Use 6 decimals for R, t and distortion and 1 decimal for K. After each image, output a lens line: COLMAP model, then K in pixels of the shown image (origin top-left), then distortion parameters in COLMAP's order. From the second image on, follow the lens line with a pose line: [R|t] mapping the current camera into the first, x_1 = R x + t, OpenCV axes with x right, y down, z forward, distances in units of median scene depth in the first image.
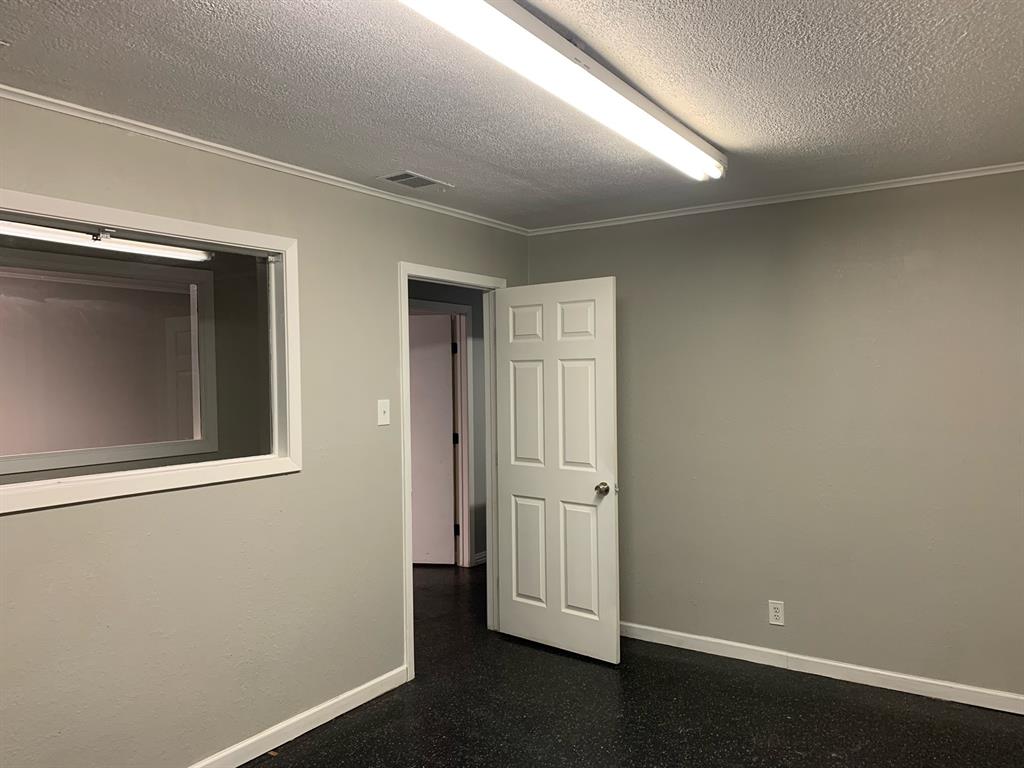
lens RADIAL K [[778.5, 0, 529.0], [0, 778.5, 392.9], [0, 0, 1]] dist [0.021710, -0.017512]
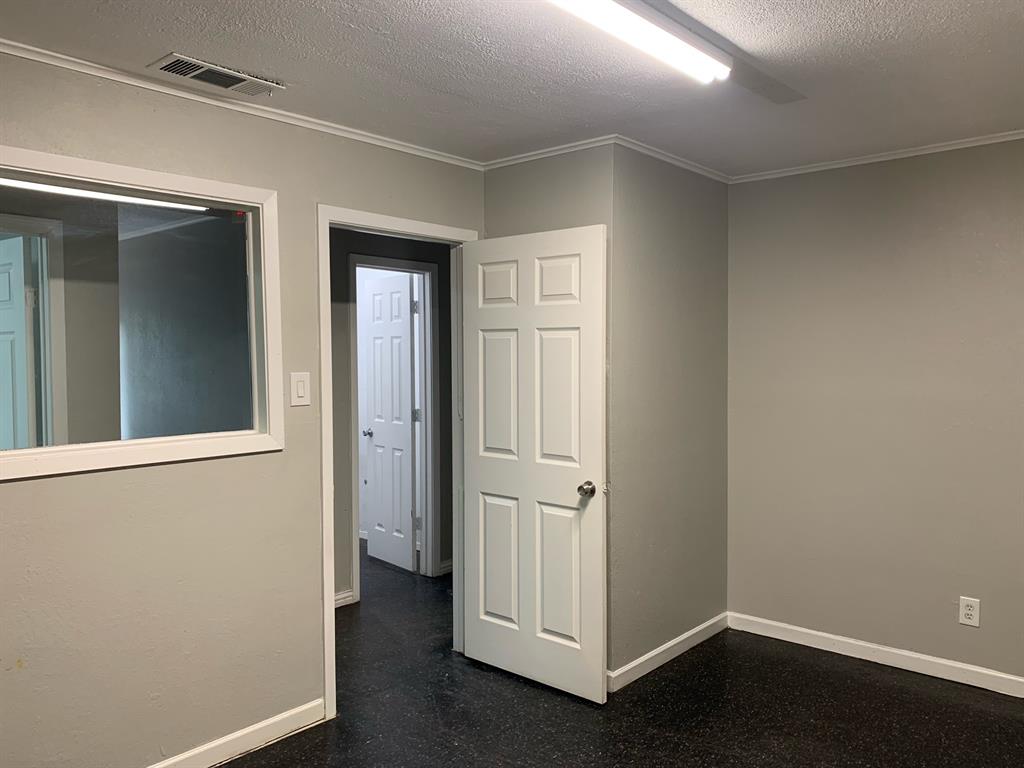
lens RADIAL K [[778.5, 0, 509.4], [0, 778.5, 380.5], [0, 0, 1]] dist [0.021710, -0.017512]
pose [[0.991066, 0.017872, -0.132170, 0.119139], [-0.014746, 0.999589, 0.024591, -0.008528], [0.132555, -0.022422, 0.990922, 0.190510]]
